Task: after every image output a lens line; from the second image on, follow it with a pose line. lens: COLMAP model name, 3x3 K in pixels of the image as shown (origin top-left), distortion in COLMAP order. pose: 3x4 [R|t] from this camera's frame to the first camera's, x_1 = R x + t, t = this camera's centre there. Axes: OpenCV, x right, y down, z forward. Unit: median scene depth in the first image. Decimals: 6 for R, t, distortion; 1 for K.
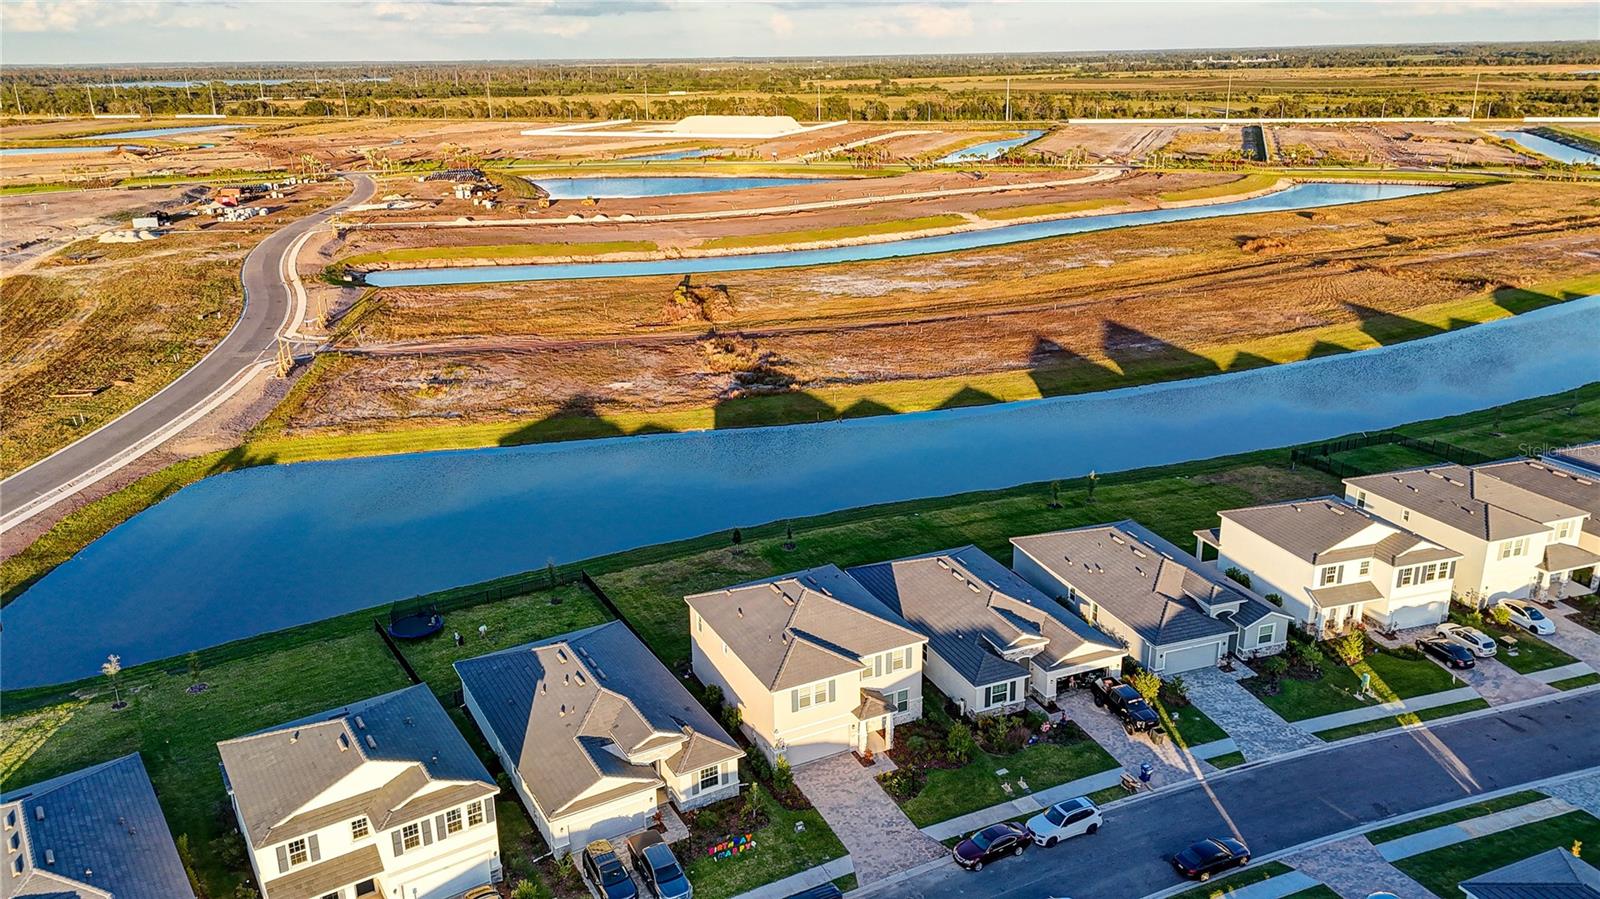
lens RADIAL K [[1176.5, 0, 800.0], [0, 1176.5, 449.5], [0, 0, 1]] dist [0.073053, -0.077054]
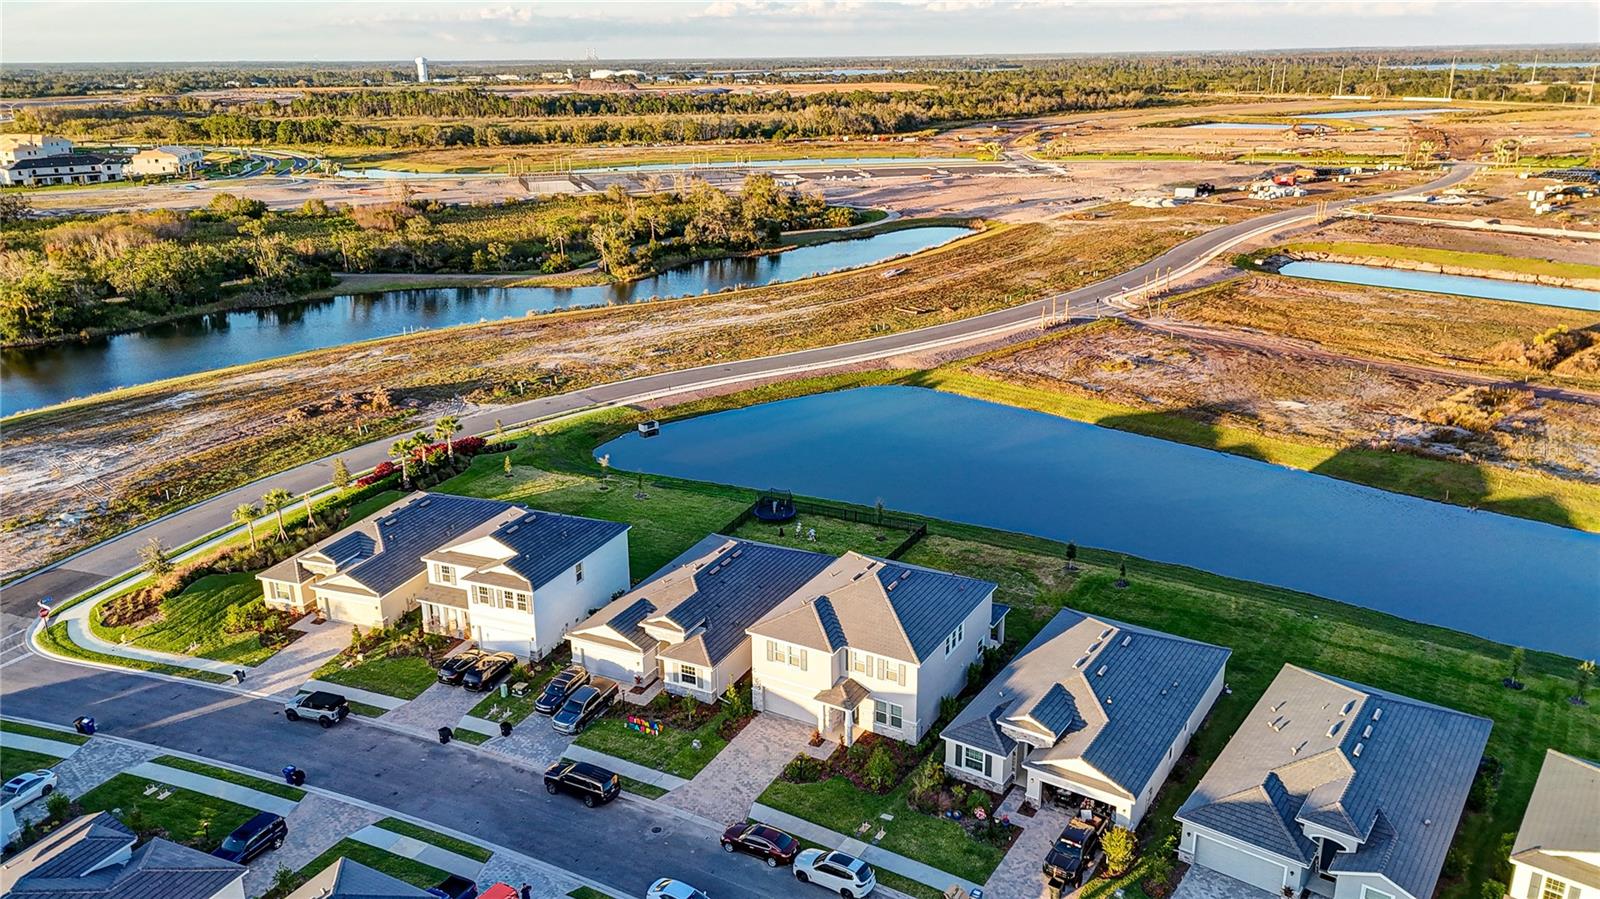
lens RADIAL K [[1176.5, 0, 800.0], [0, 1176.5, 449.5], [0, 0, 1]] dist [0.073053, -0.077054]
pose [[0.552865, 0.271038, -0.787959, 0.514210], [-0.260024, 0.954518, 0.145886, -0.080095], [0.791661, 0.124233, 0.598196, 0.227915]]
